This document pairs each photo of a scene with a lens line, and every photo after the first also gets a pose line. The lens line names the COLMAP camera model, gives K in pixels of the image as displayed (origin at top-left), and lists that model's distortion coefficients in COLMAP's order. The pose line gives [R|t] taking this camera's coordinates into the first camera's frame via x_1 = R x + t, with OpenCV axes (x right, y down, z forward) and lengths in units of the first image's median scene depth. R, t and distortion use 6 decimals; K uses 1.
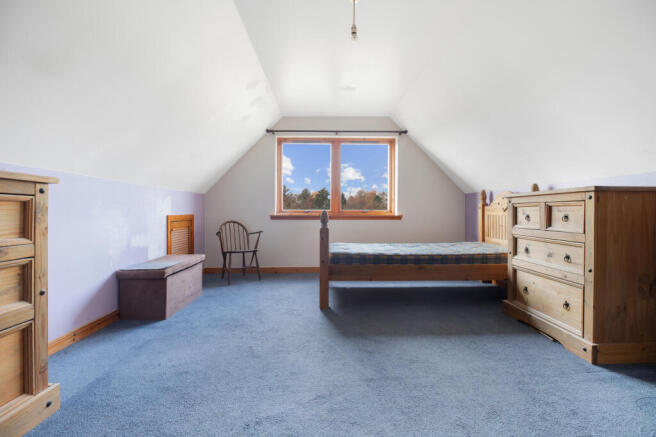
lens RADIAL K [[300.3, 0, 336.5], [0, 300.3, 212.6], [0, 0, 1]] dist [-0.026566, 0.005385]
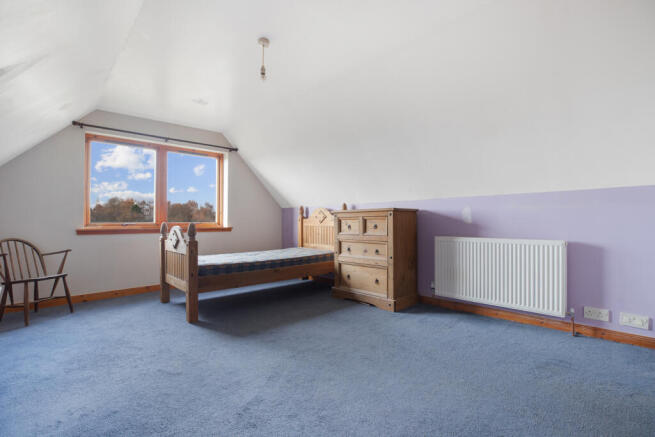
lens RADIAL K [[299.8, 0, 329.6], [0, 299.8, 219.5], [0, 0, 1]] dist [-0.026566, 0.005385]
pose [[0.750458, 0.000414, 0.660918, -0.393702], [0.009536, 0.999889, -0.011455, -0.004287], [-0.660849, 0.014899, 0.750371, -0.044179]]
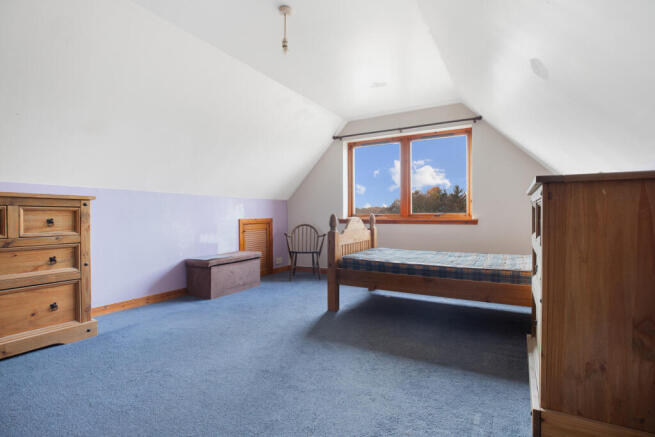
lens RADIAL K [[320.6, 0, 343.0], [0, 320.6, 218.0], [0, 0, 1]] dist [-0.023454, 0.000550]
pose [[0.858014, -0.000324, -0.513627, 0.609432], [0.002986, 0.999986, 0.004356, 0.000415], [0.513618, -0.005271, 0.858003, 0.099485]]
